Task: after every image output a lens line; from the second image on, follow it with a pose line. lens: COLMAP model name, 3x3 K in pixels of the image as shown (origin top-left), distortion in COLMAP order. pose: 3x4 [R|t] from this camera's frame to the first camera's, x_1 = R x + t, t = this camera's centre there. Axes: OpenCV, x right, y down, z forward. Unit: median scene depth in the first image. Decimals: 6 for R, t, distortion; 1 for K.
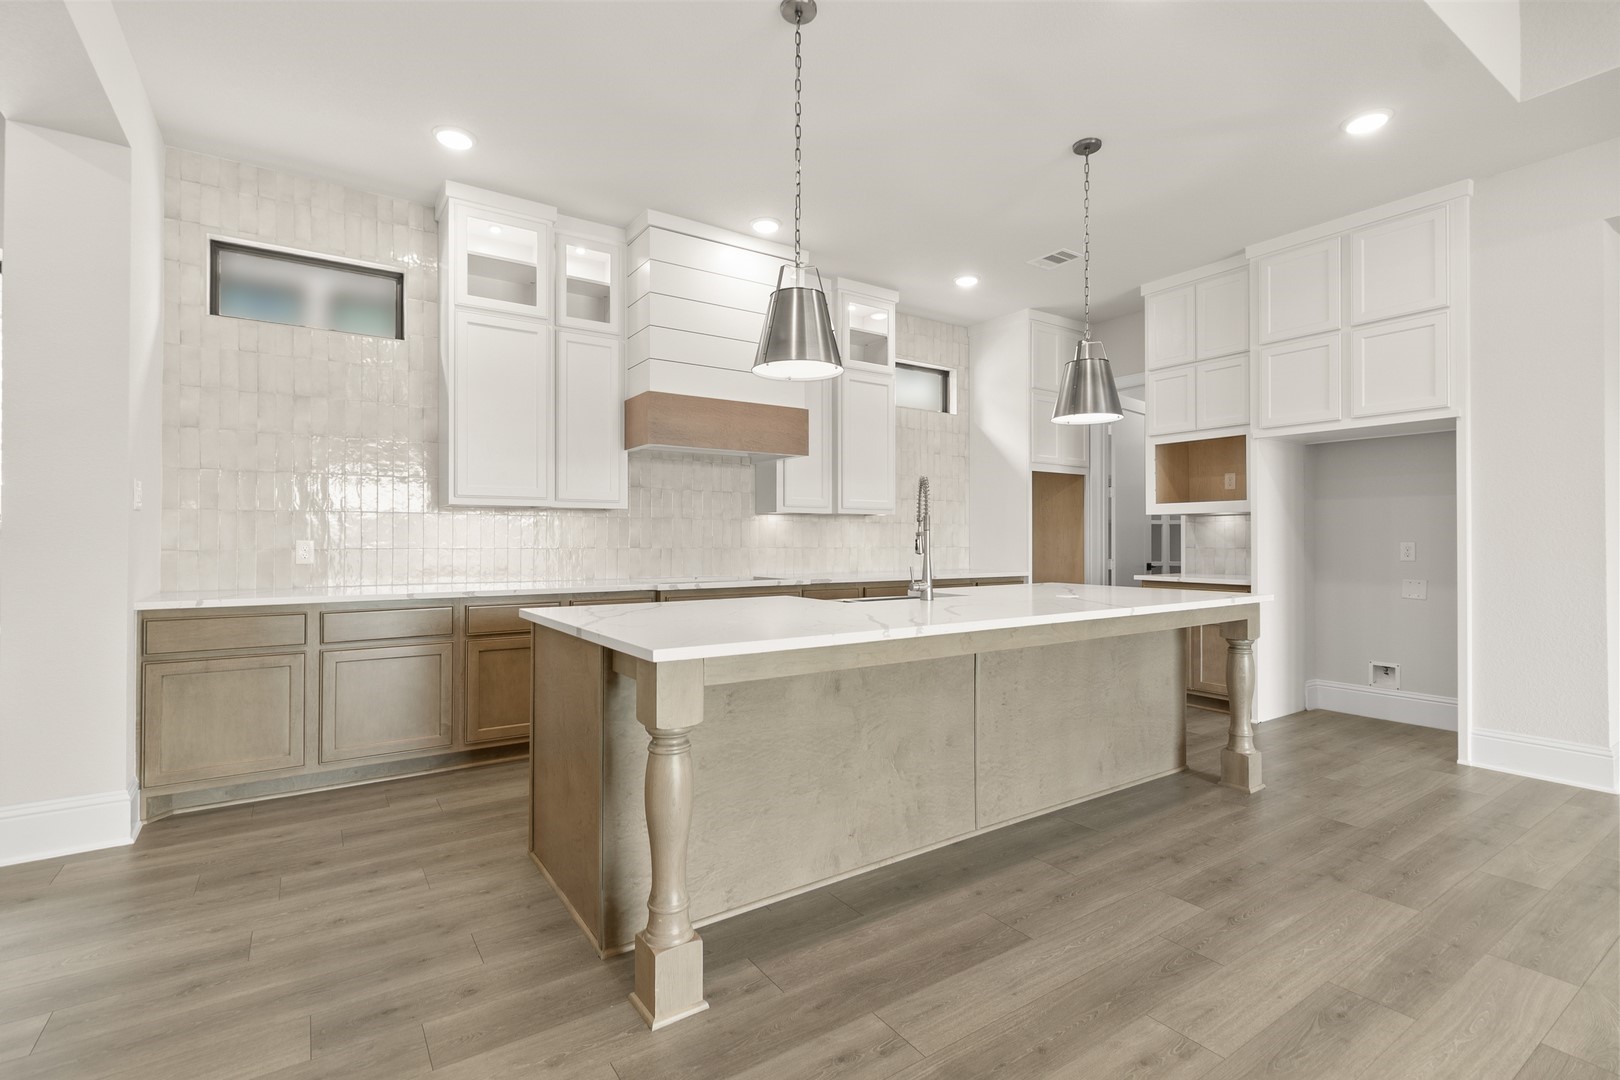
lens RADIAL K [[737.8, 0, 786.9], [0, 737.8, 532.8], [0, 0, 1]] dist [0.005077, -0.001058]
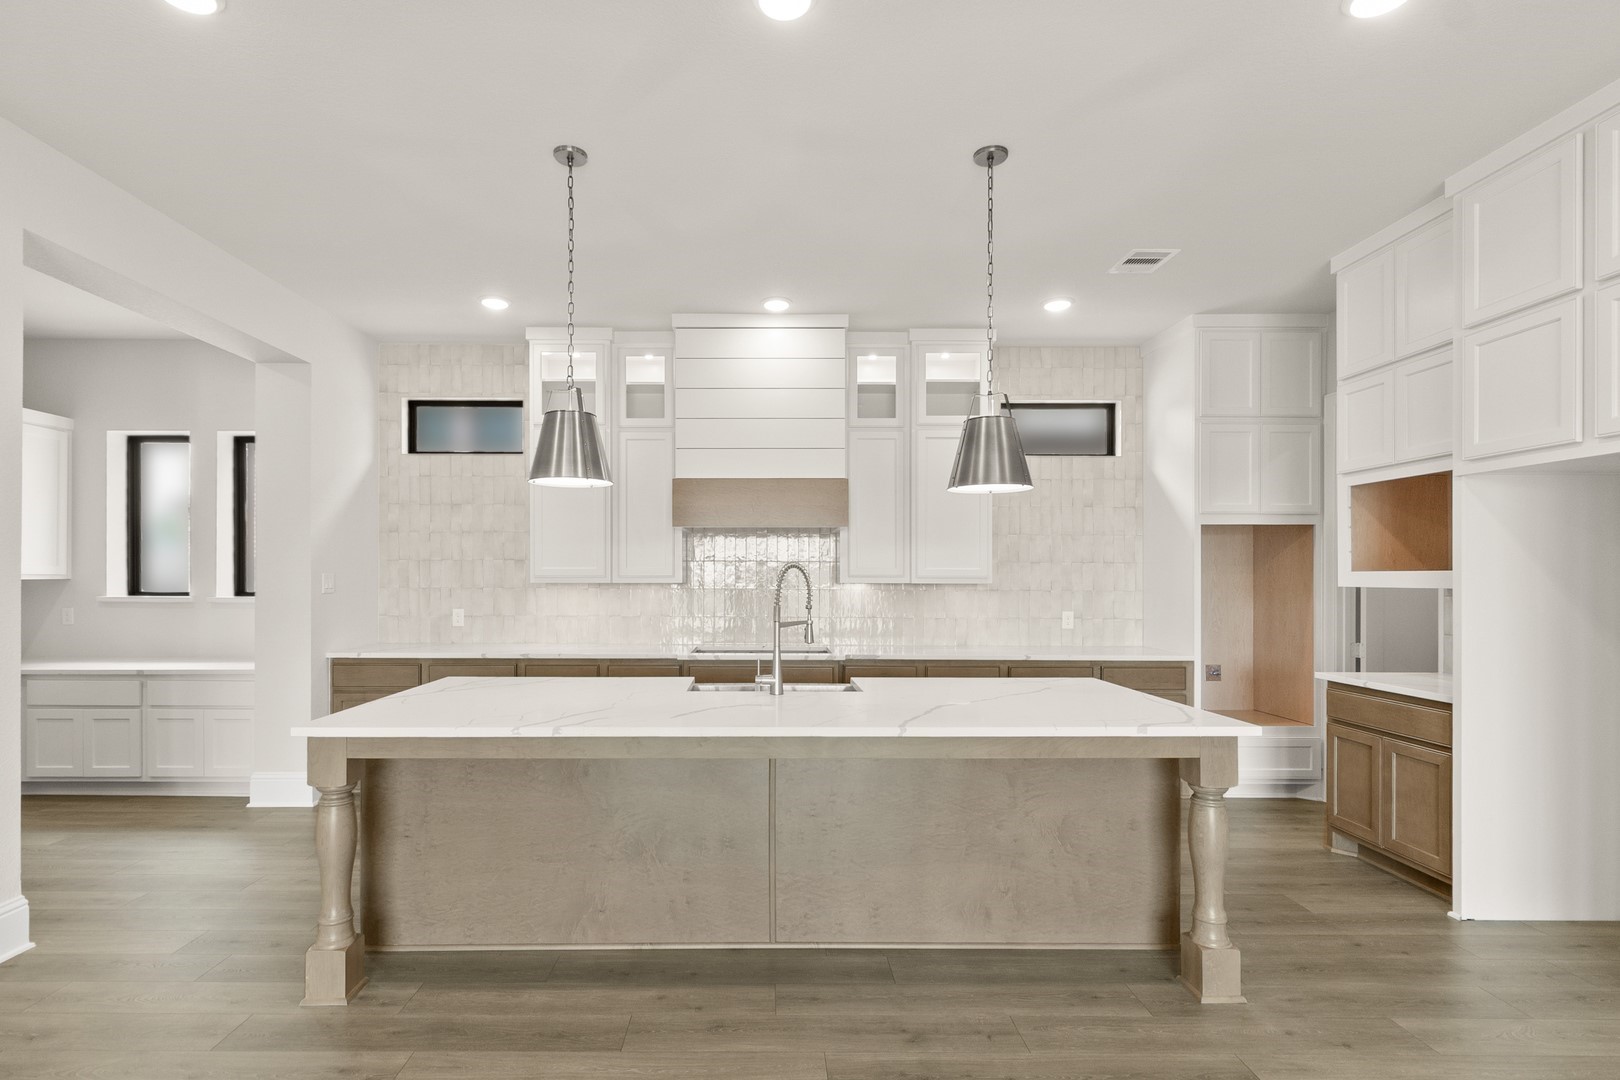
lens RADIAL K [[737.8, 0, 750.2], [0, 737.8, 586.4], [0, 0, 1]] dist [0.005077, -0.001058]
pose [[0.835538, 0.006700, -0.549392, 0.557197], [0.003128, 0.999851, 0.016950, -0.053122], [0.549424, -0.015881, 0.835393, 0.147023]]
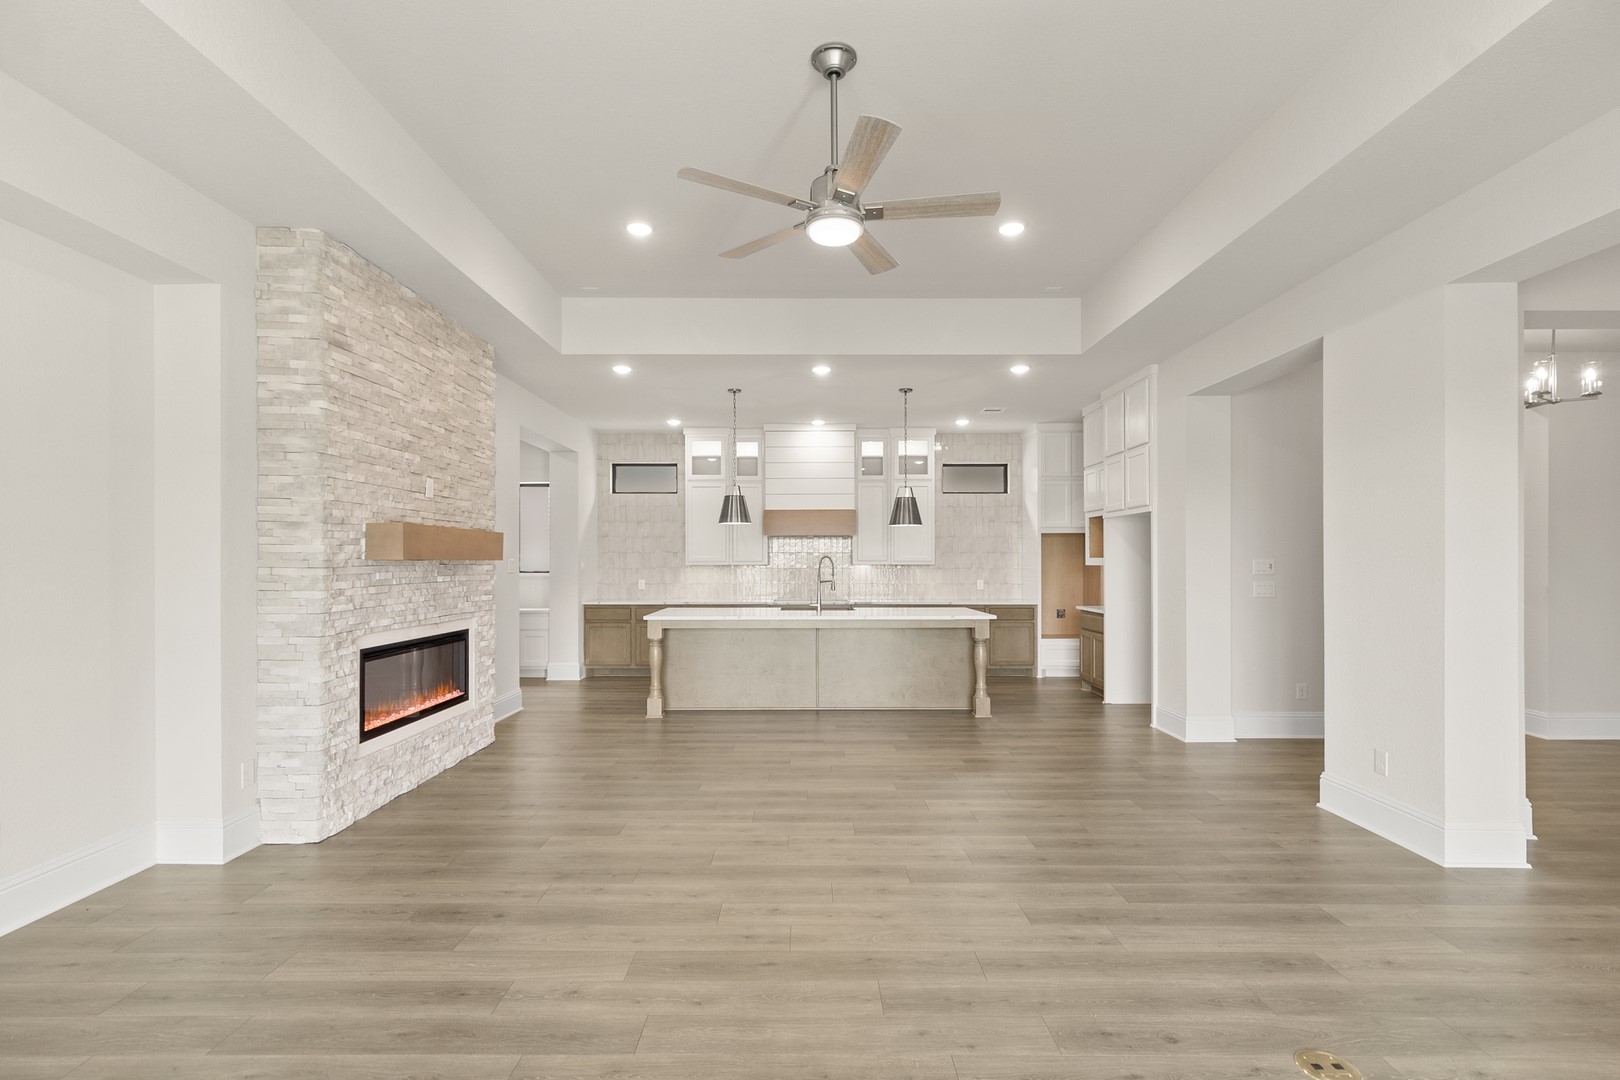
lens RADIAL K [[737.8, 0, 777.3], [0, 737.8, 560.2], [0, 0, 1]] dist [0.005077, -0.001058]
pose [[0.824263, -0.003837, -0.566195, 1.118525], [0.007291, 0.999966, 0.003838, -0.061401], [0.566161, -0.007292, 0.824263, -0.777408]]
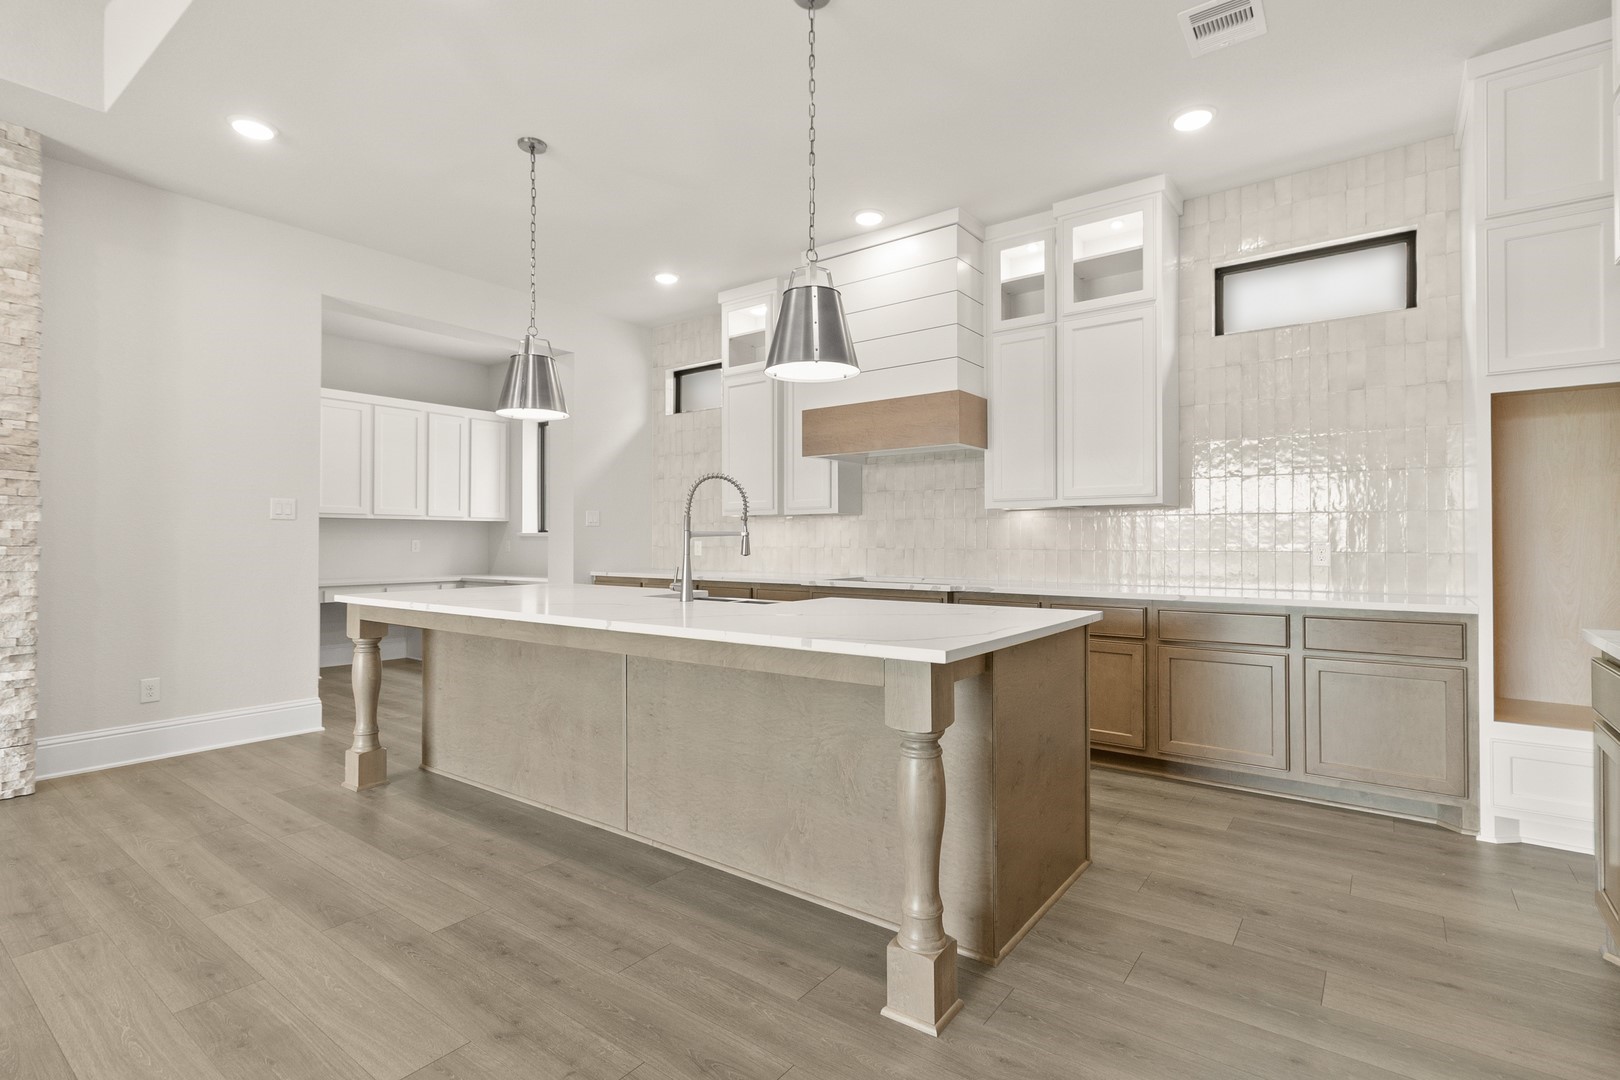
lens RADIAL K [[737.8, 0, 814.8], [0, 737.8, 530.2], [0, 0, 1]] dist [0.005077, -0.001058]
pose [[0.358061, -0.014704, -0.933583, 0.950300], [0.007939, 0.999888, -0.012704, 0.008619], [0.933665, -0.002863, 0.358137, 0.654928]]
